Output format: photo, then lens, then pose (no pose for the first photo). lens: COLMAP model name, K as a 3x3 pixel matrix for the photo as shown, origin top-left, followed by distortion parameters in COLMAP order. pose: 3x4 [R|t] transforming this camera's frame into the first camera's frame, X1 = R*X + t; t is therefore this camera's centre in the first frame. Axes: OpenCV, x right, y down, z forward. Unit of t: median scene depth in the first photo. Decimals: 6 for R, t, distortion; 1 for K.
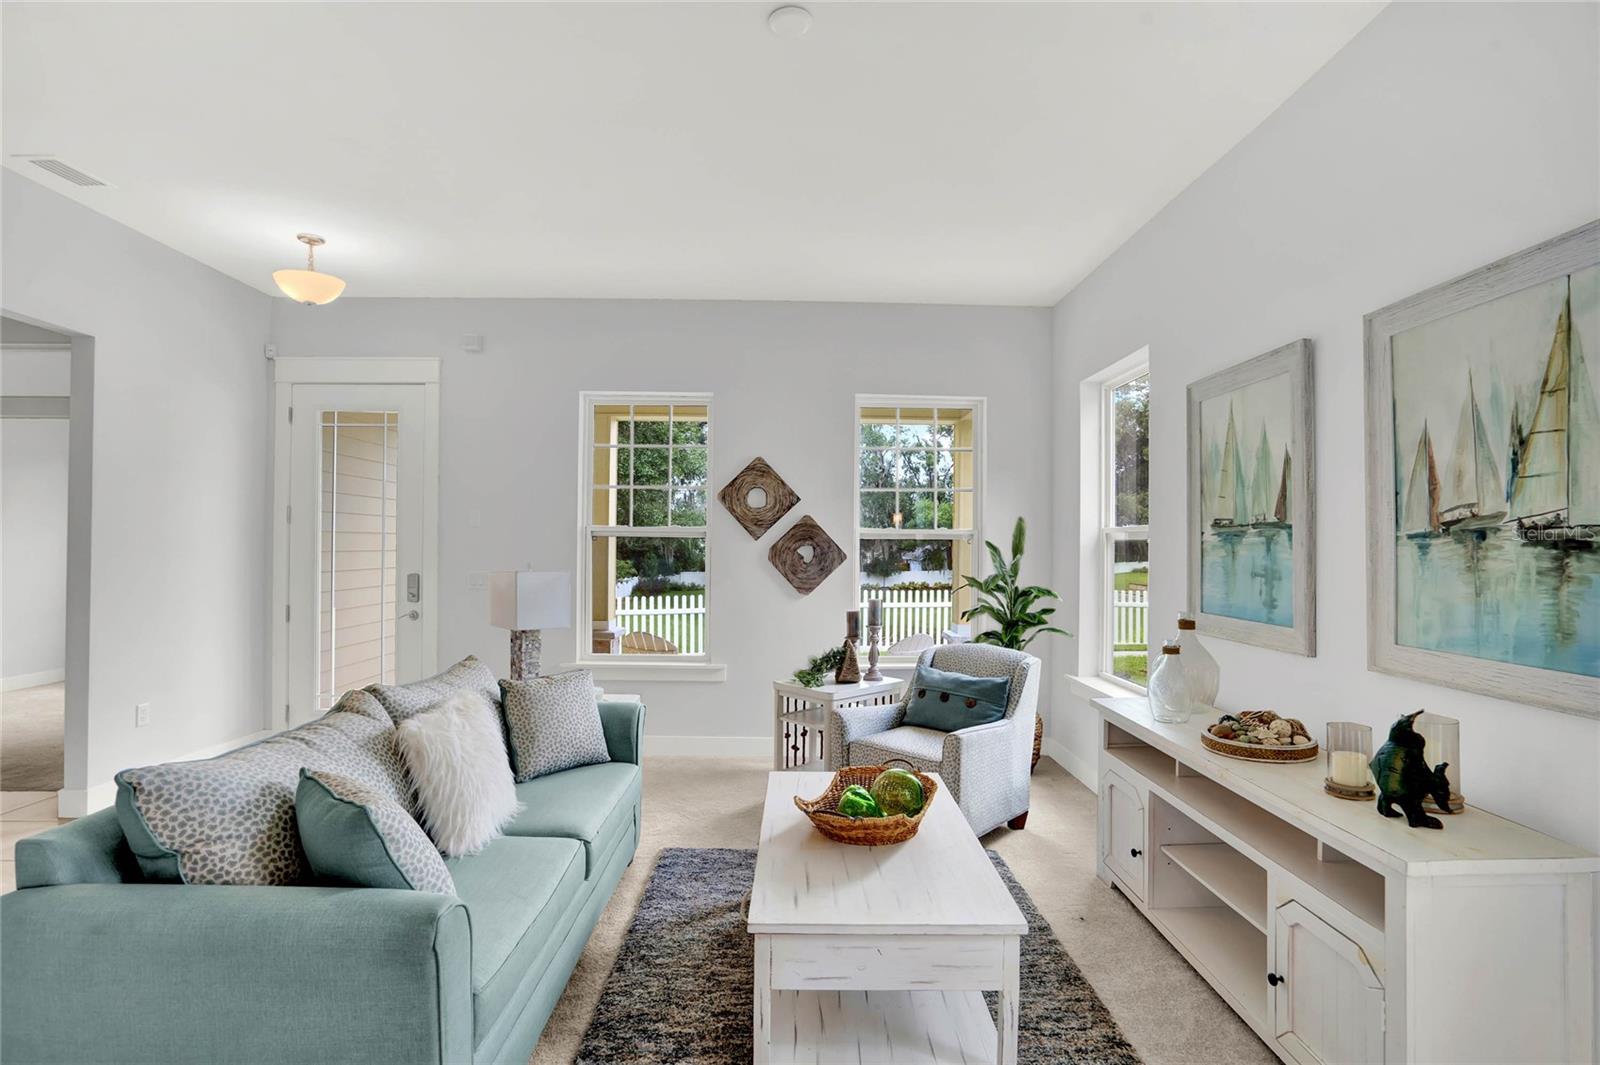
lens RADIAL K [[775.4, 0, 800.0], [0, 775.4, 532.5], [0, 0, 1]] dist [-0.056546, 0.031248]
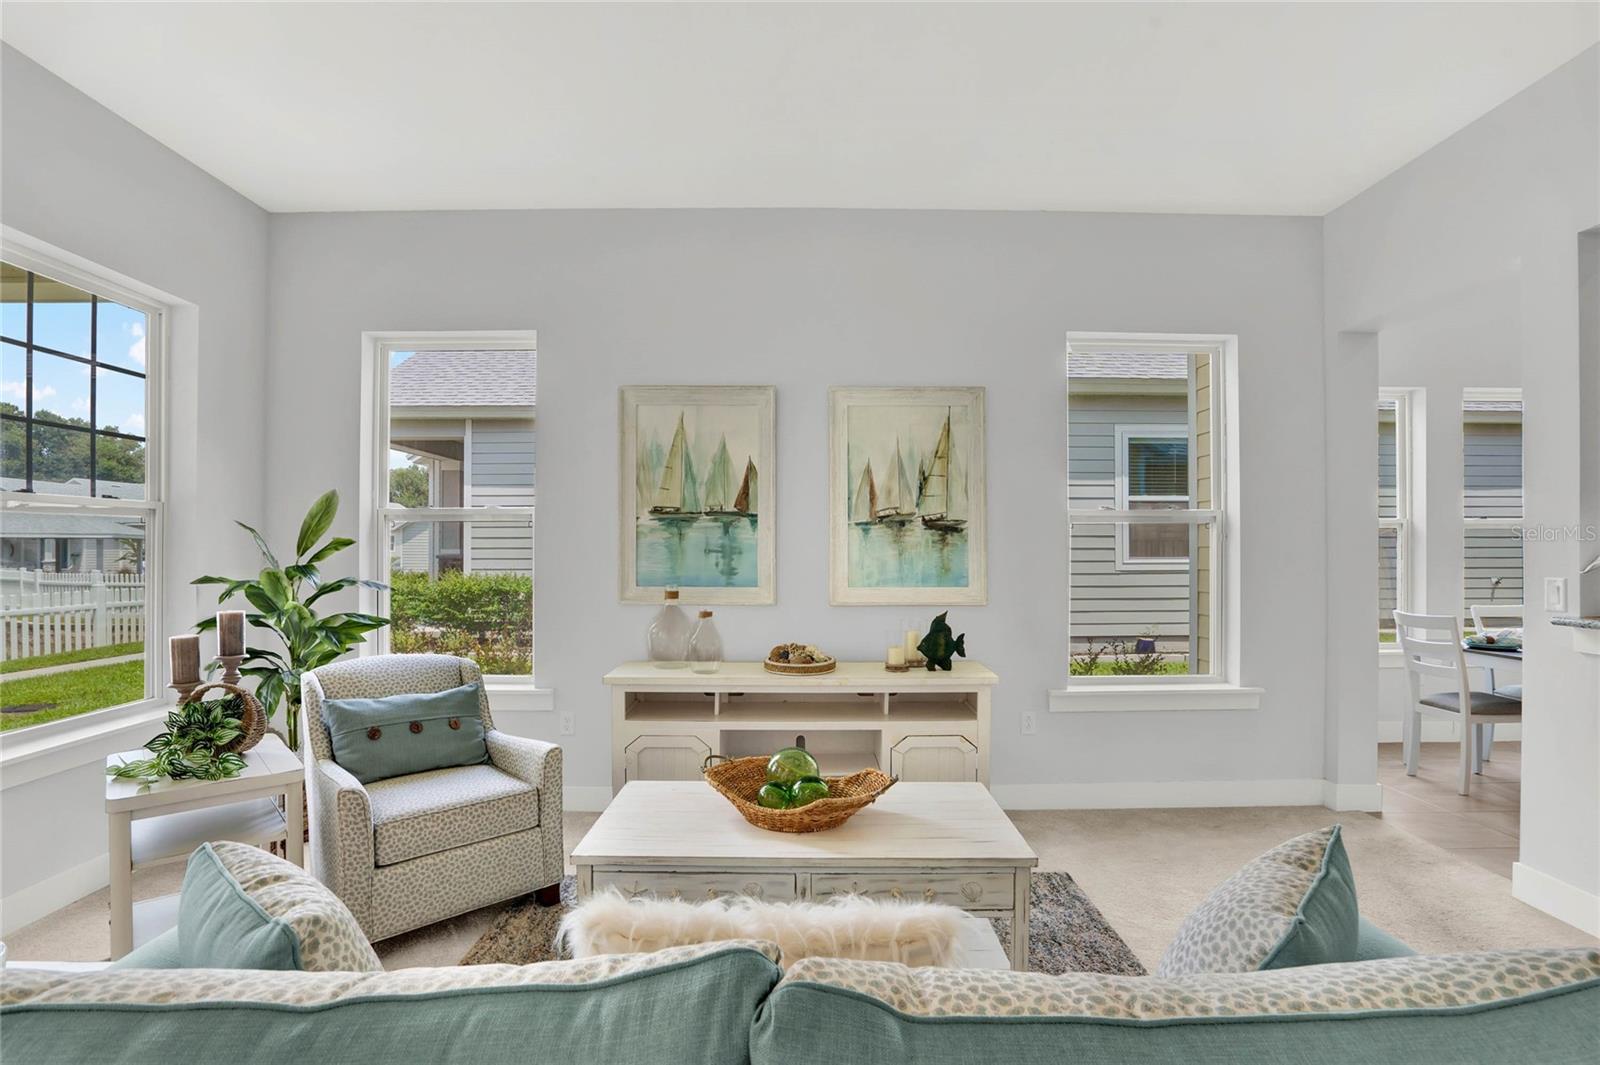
lens RADIAL K [[775.4, 0, 800.0], [0, 775.4, 532.5], [0, 0, 1]] dist [-0.056546, 0.031248]
pose [[0.007464, 0.015844, 0.999847, -0.861914], [-0.018182, 0.999711, -0.015706, 0.048964], [-0.999807, -0.018062, 0.007750, 0.985486]]
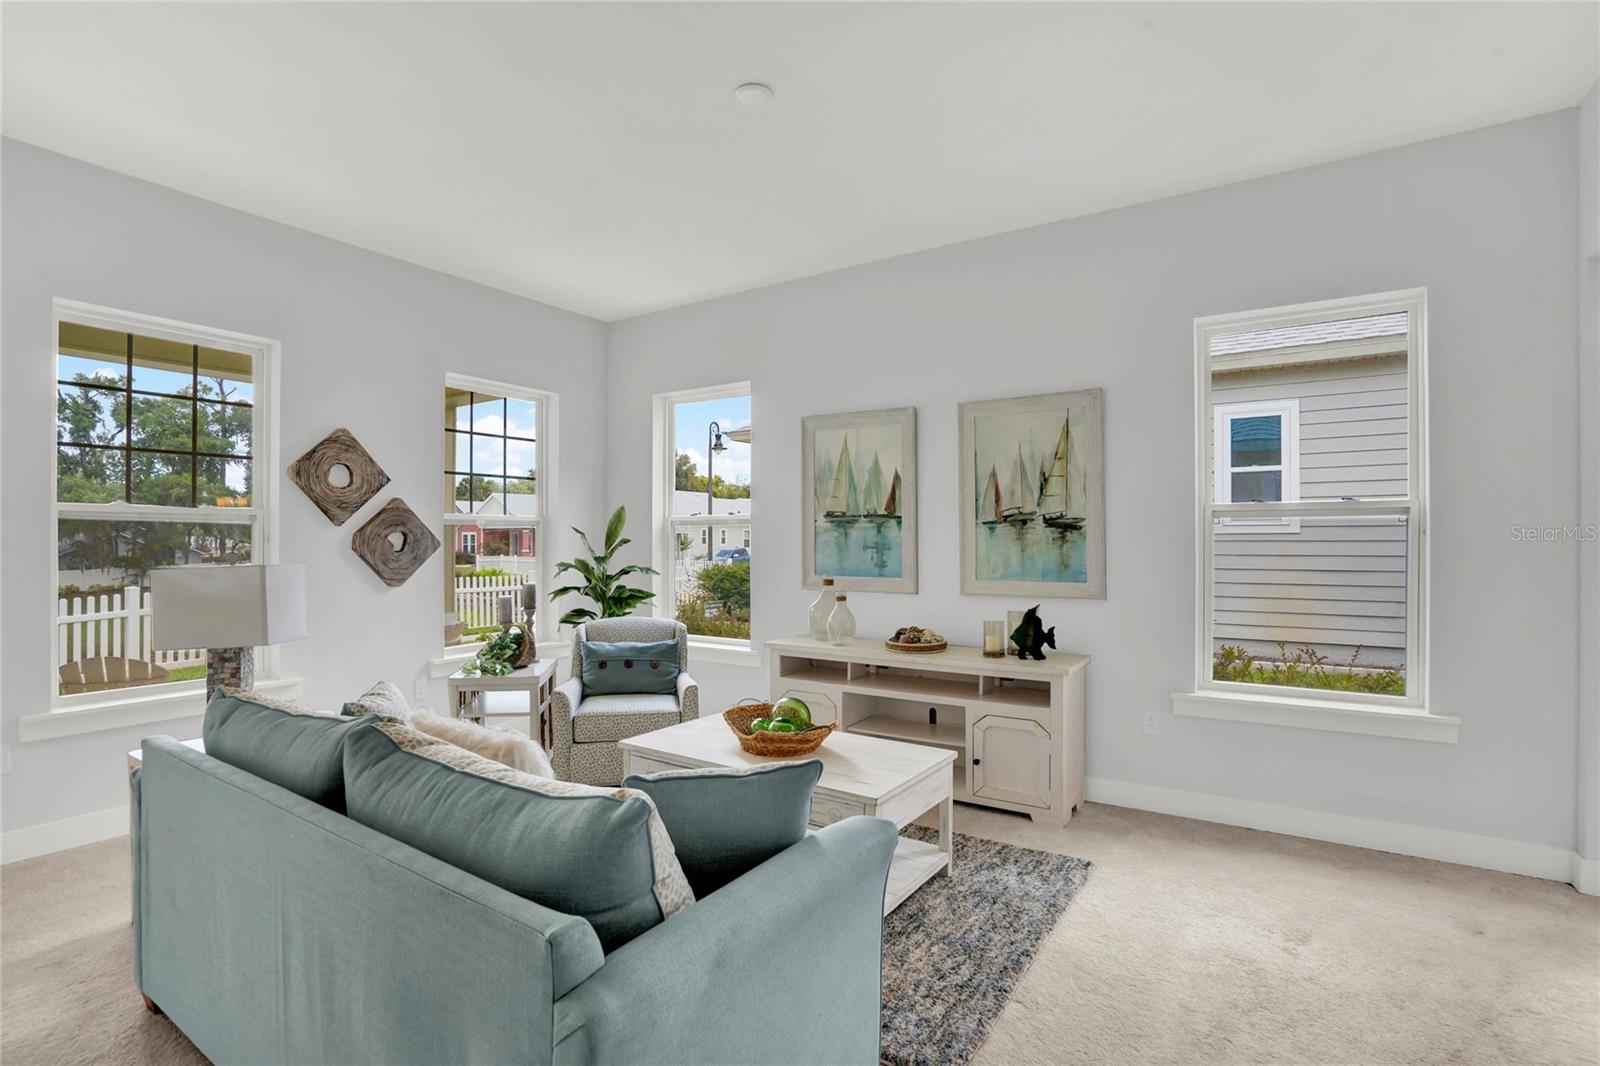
lens RADIAL K [[775.4, 0, 800.0], [0, 775.4, 533.0], [0, 0, 1]] dist [-0.056546, 0.031248]
pose [[0.568645, -0.004349, 0.822571, -0.949112], [-0.006805, 0.999927, 0.009991, 0.012468], [-0.822555, -0.011279, 0.568574, 0.236292]]
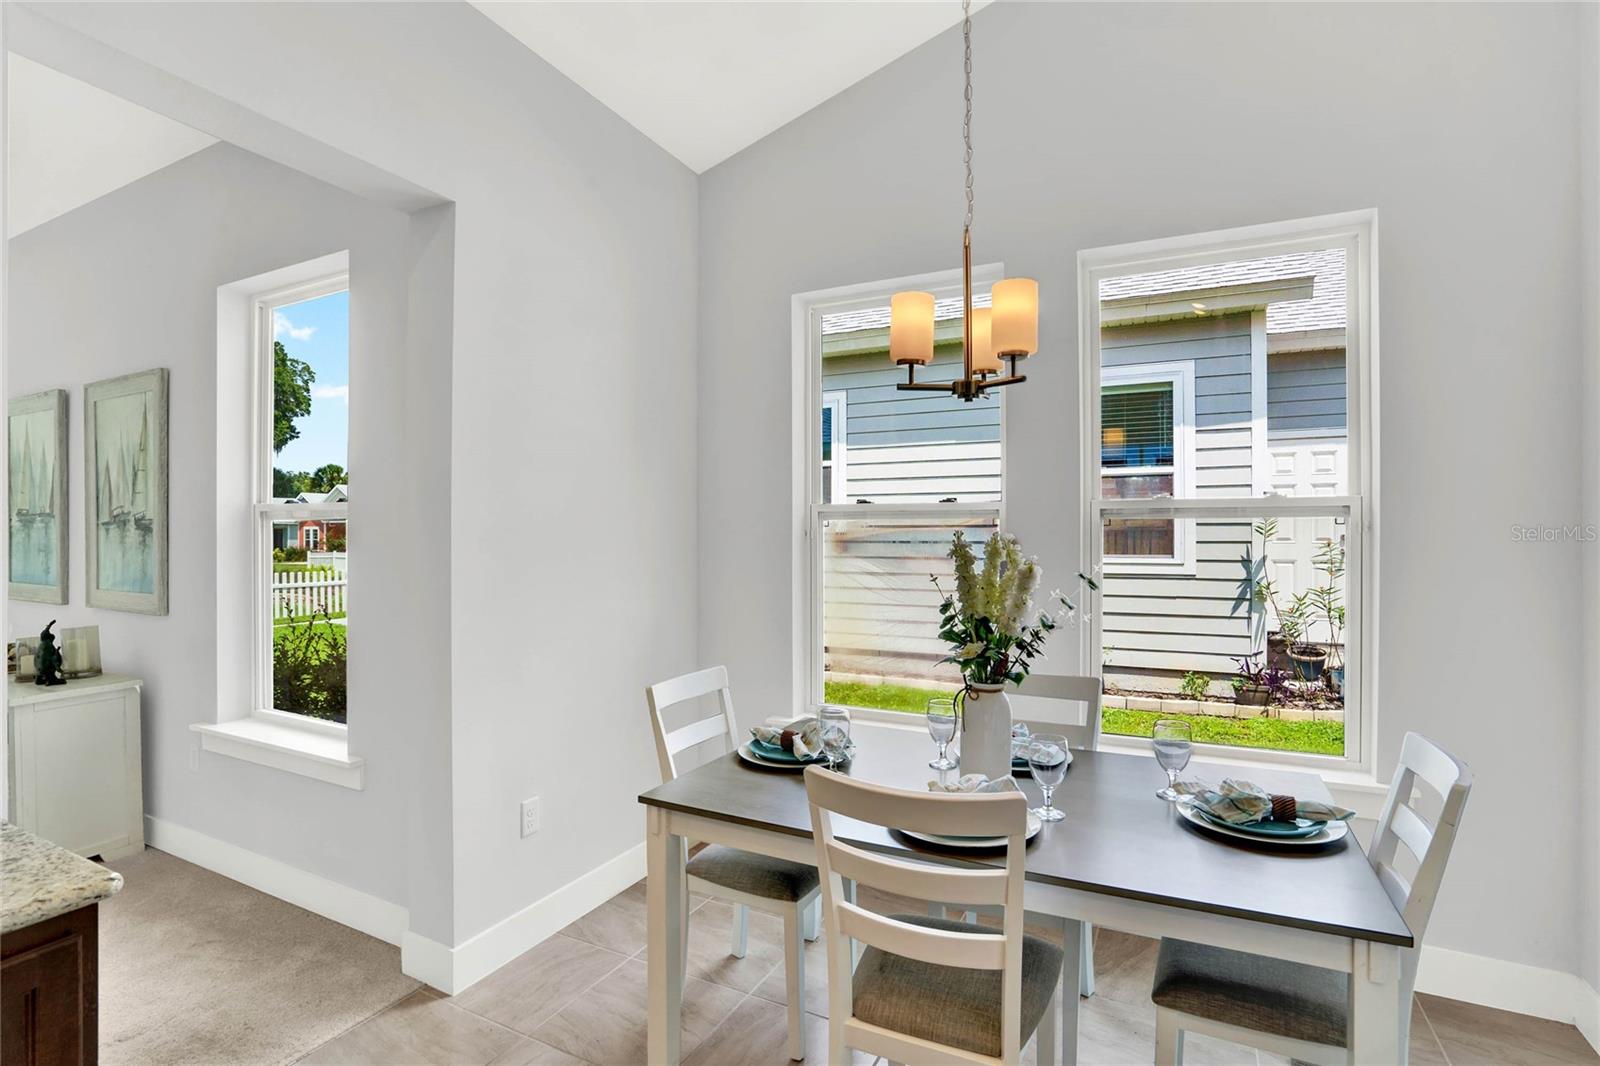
lens RADIAL K [[760.0, 0, 807.4], [0, 760.0, 531.8], [0, 0, 1]] dist [-0.061242, 0.019241]
pose [[0.460409, -0.002995, 0.887702, 0.082288], [-0.014526, 0.999835, 0.010907, -0.015298], [-0.887588, -0.017917, 0.460289, -0.988696]]
